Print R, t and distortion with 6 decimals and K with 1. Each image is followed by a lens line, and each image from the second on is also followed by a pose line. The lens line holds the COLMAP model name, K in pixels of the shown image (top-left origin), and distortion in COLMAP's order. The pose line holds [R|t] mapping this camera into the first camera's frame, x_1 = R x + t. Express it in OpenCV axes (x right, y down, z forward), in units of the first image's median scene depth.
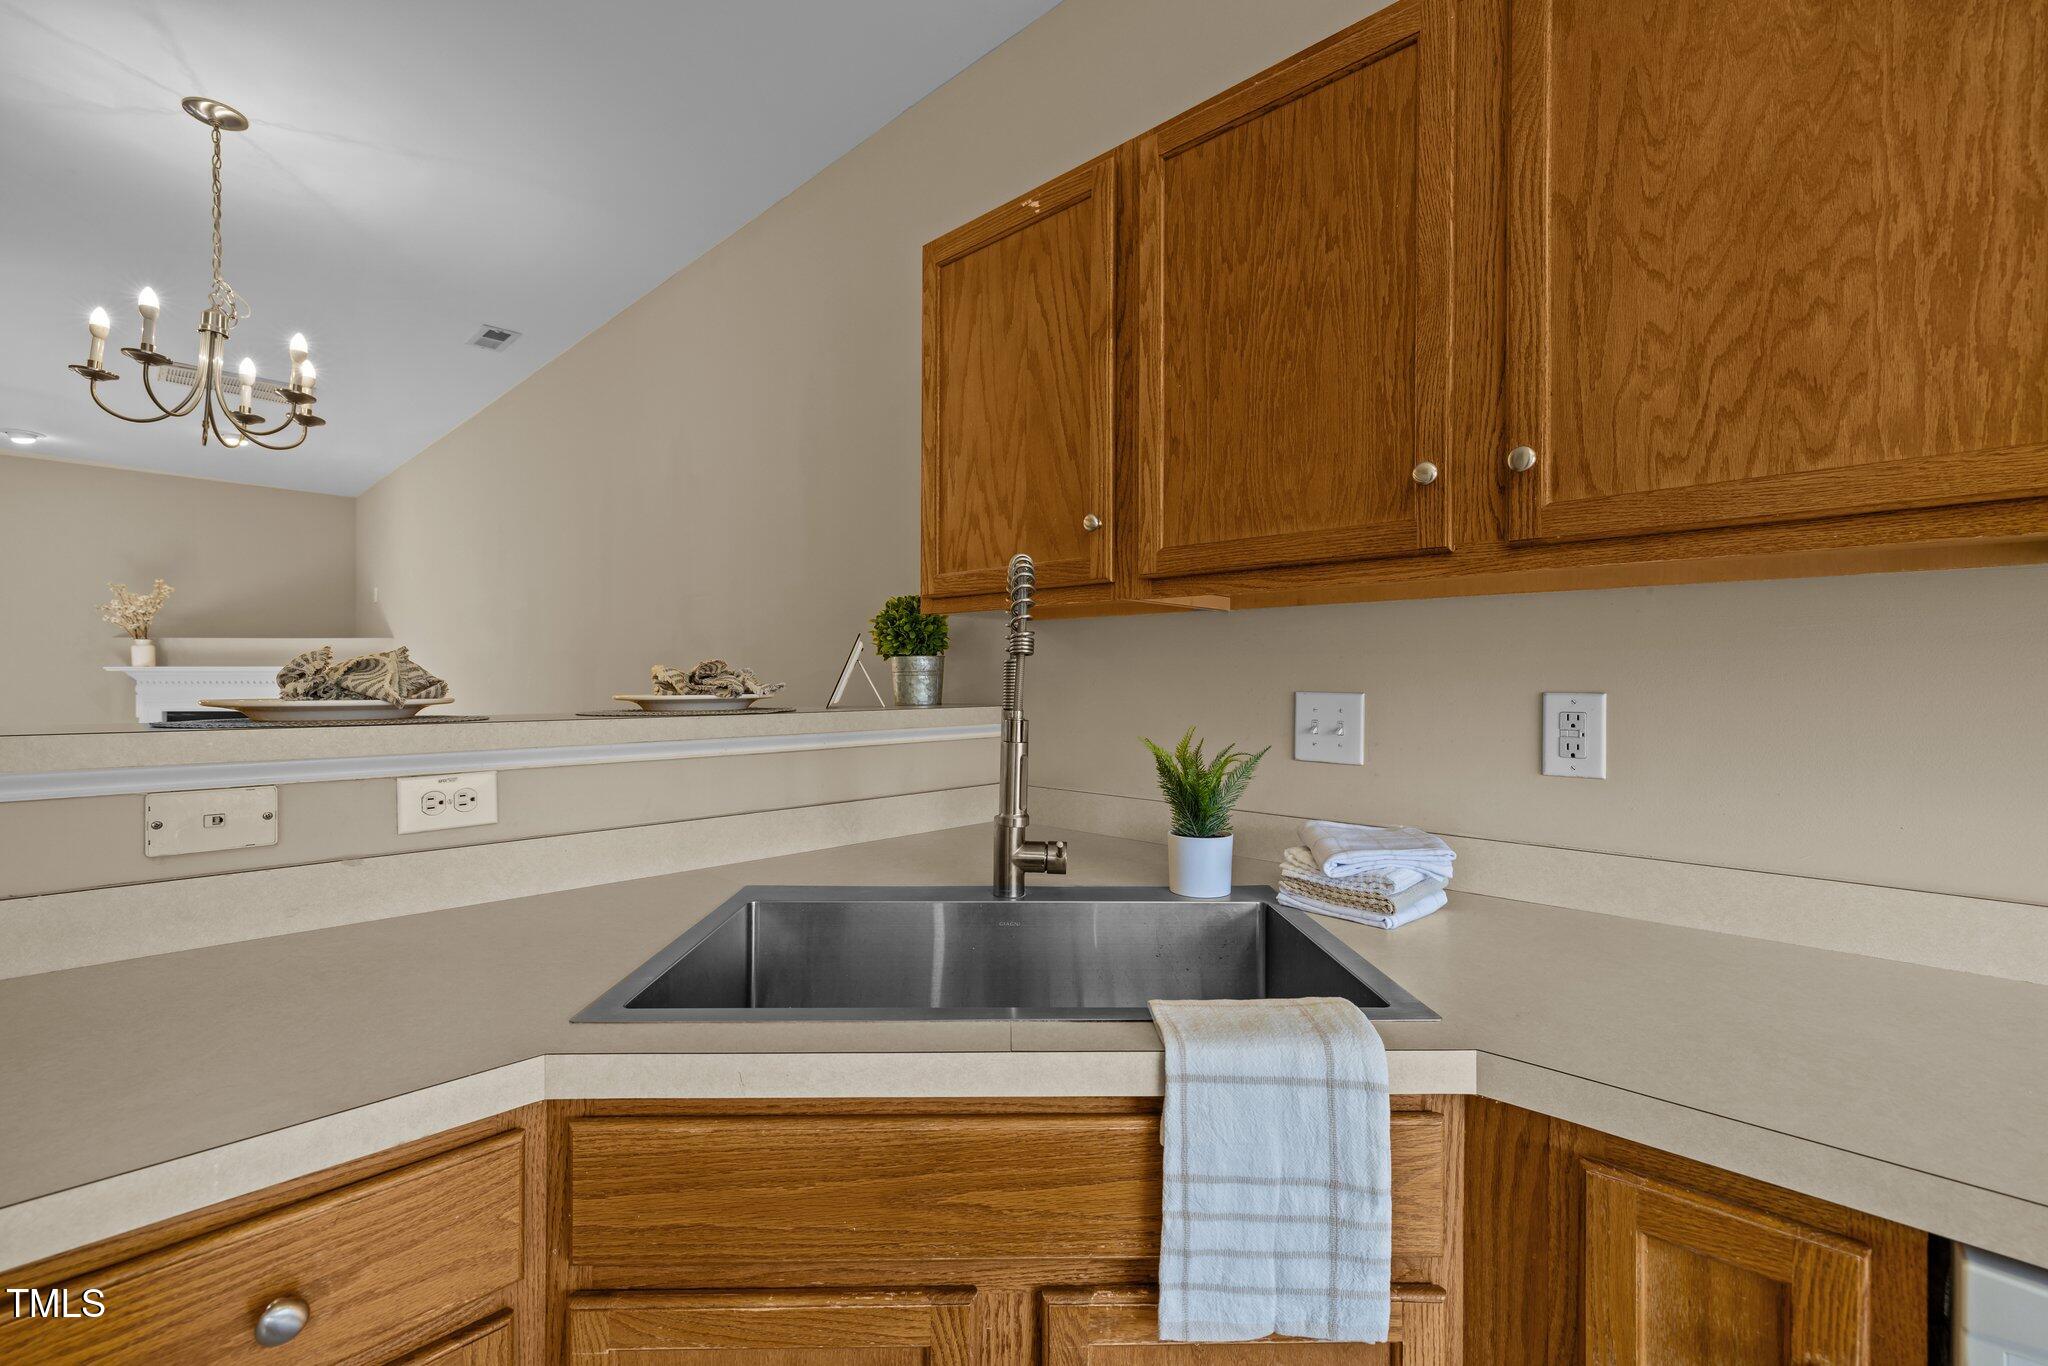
lens RADIAL K [[876.1, 0, 1014.8], [0, 876.1, 683.4], [0, 0, 1]] dist [0.003526, -0.000210]
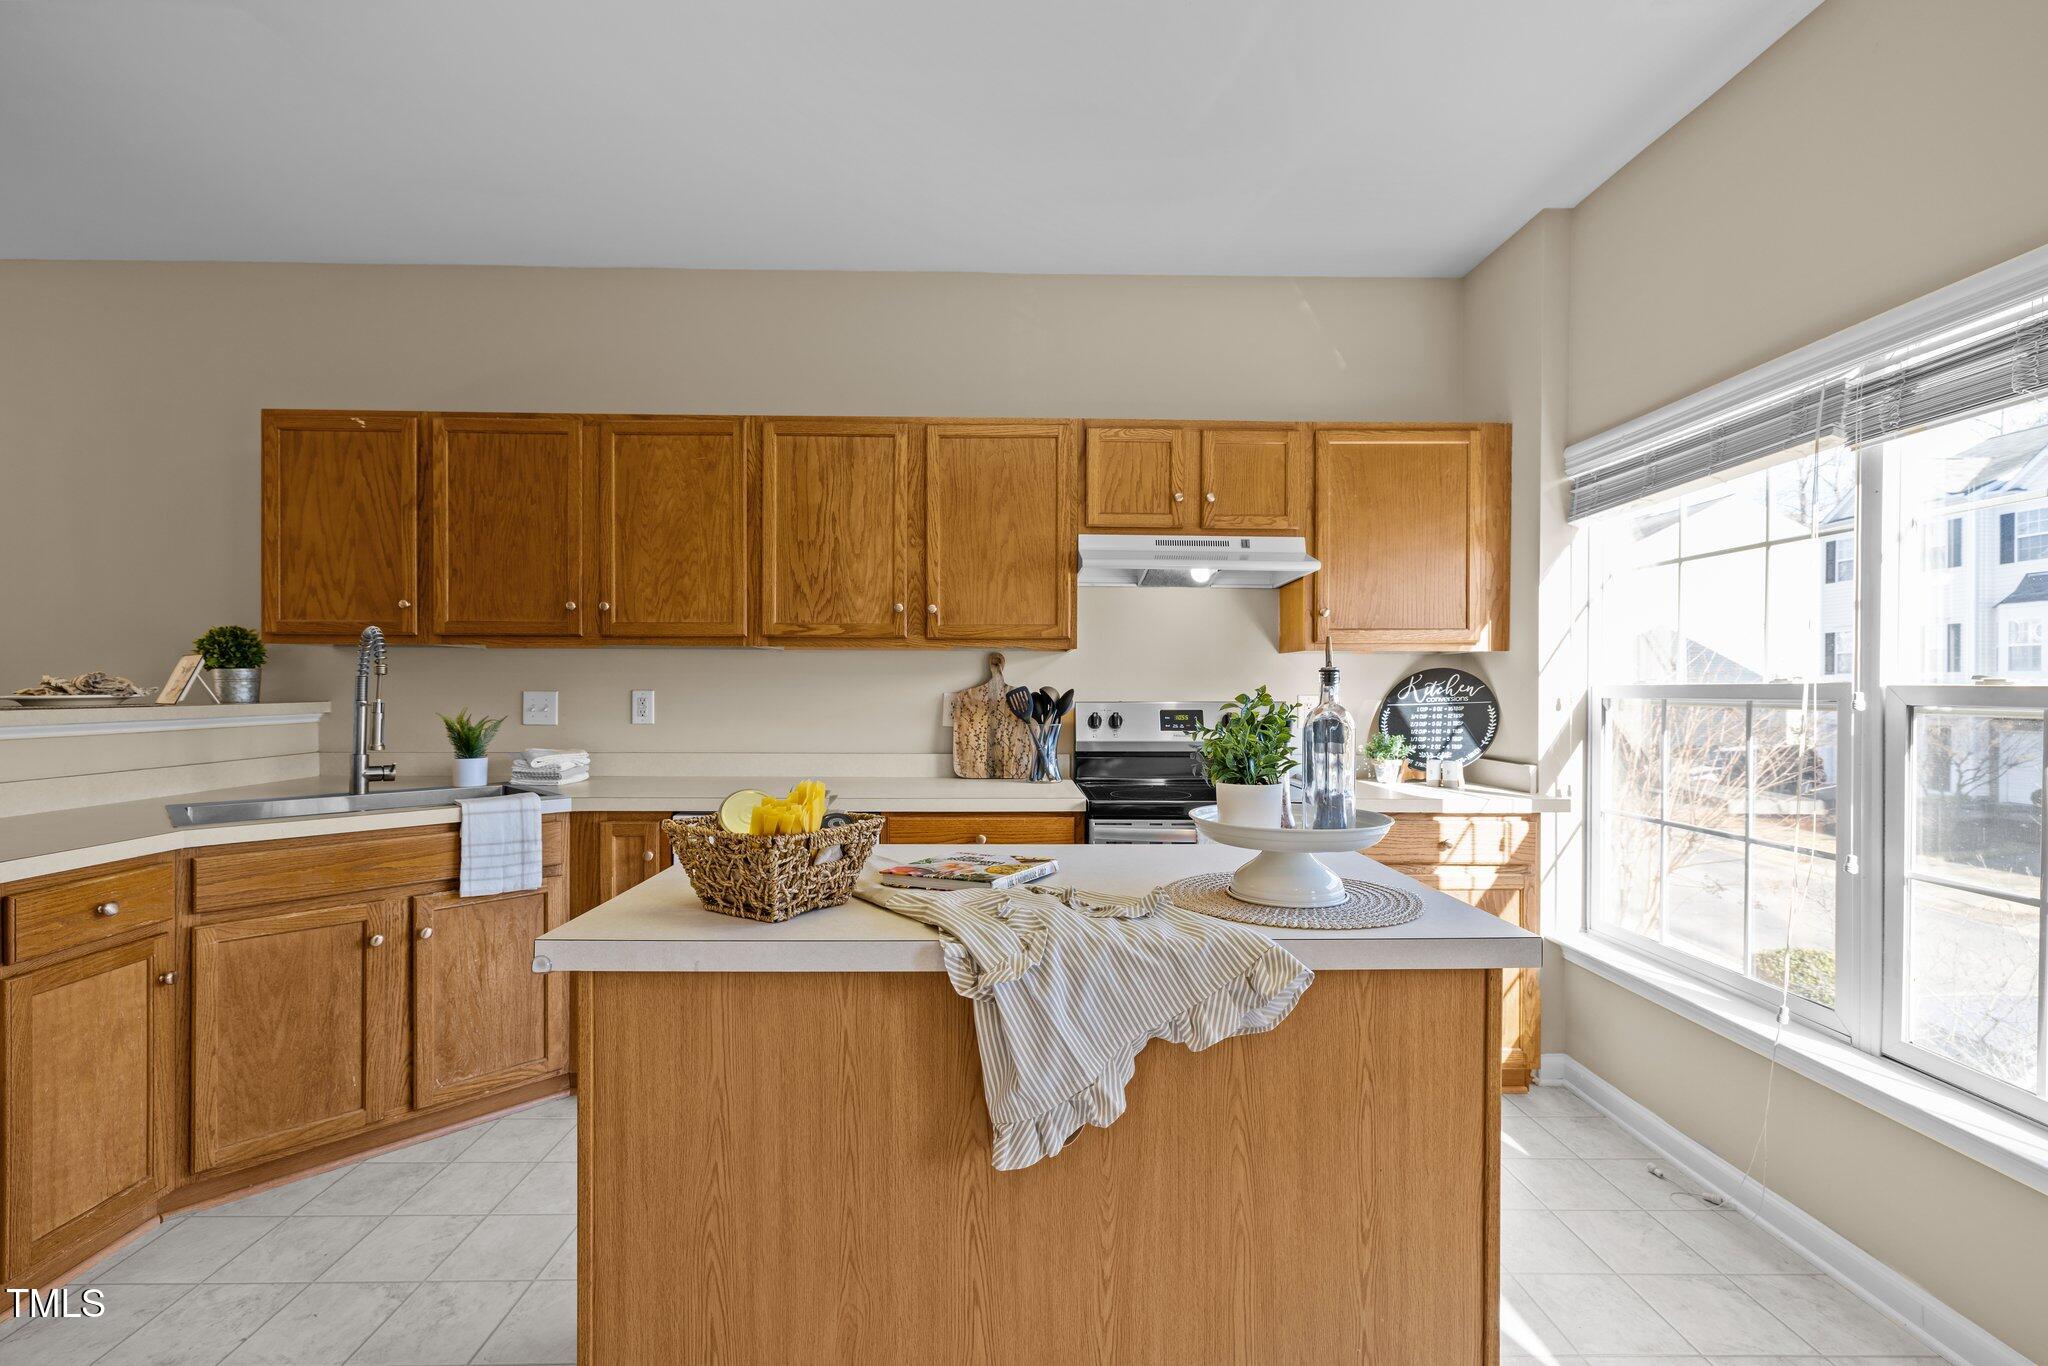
lens RADIAL K [[876.1, 0, 1018.8], [0, 876.1, 692.1], [0, 0, 1]] dist [0.003526, -0.000210]
pose [[0.707273, -0.005874, 0.706916, -0.376898], [0.002032, 0.999978, 0.006276, 0.002208], [-0.706938, -0.003002, 0.707269, -1.552486]]
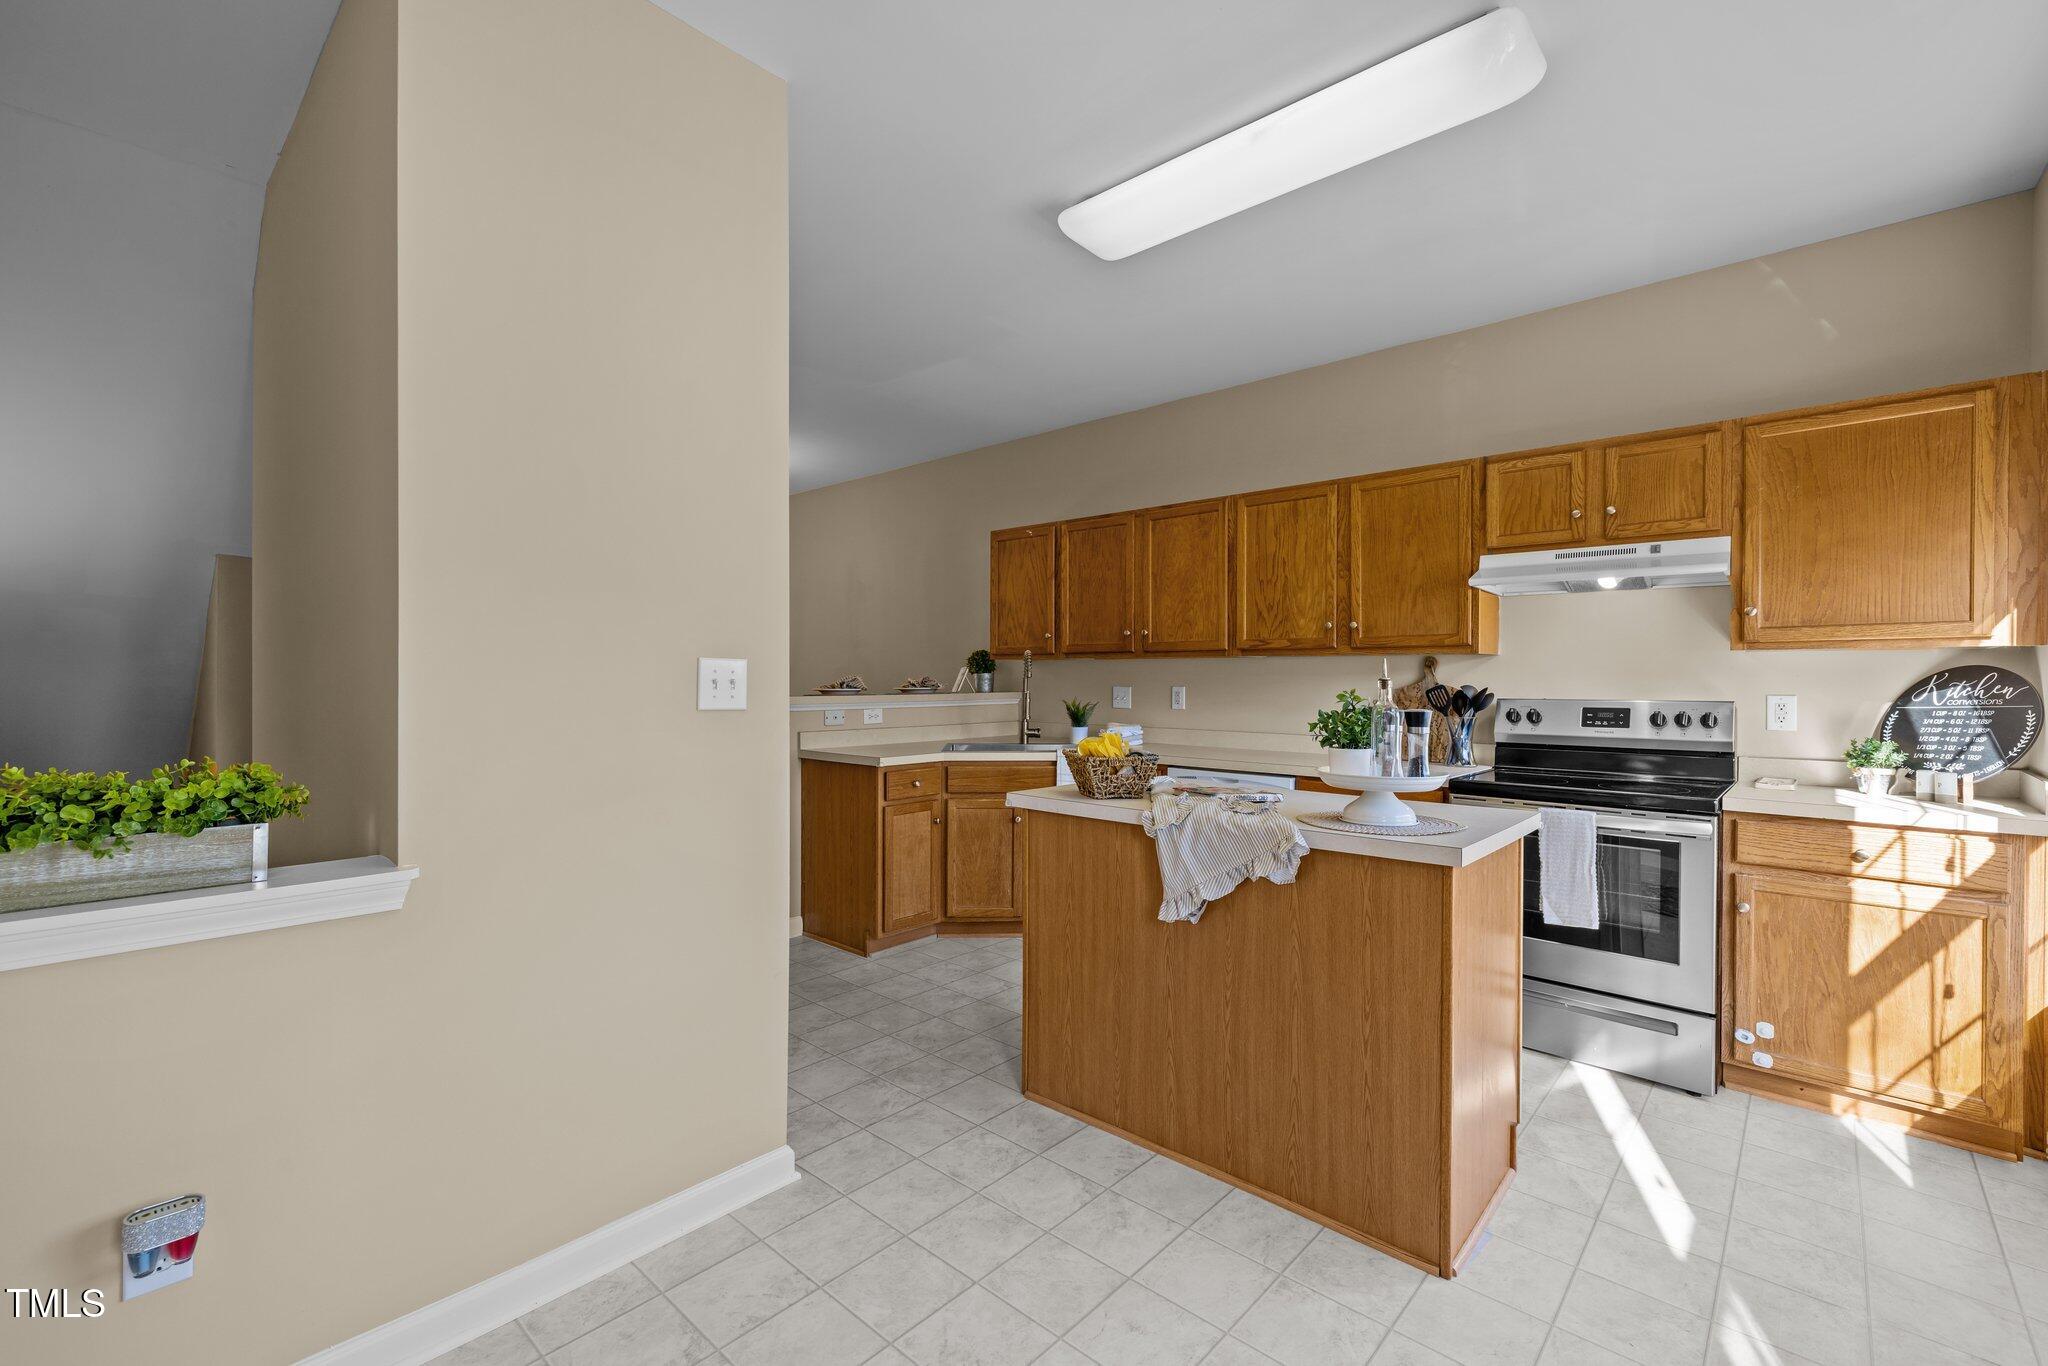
lens RADIAL K [[876.1, 0, 1022.0], [0, 876.1, 683.7], [0, 0, 1]] dist [0.003526, -0.000210]
pose [[0.999590, -0.001601, 0.028602, -0.123121], [0.001500, 0.999993, 0.003535, -0.014856], [-0.028607, -0.003491, 0.999585, -2.701341]]
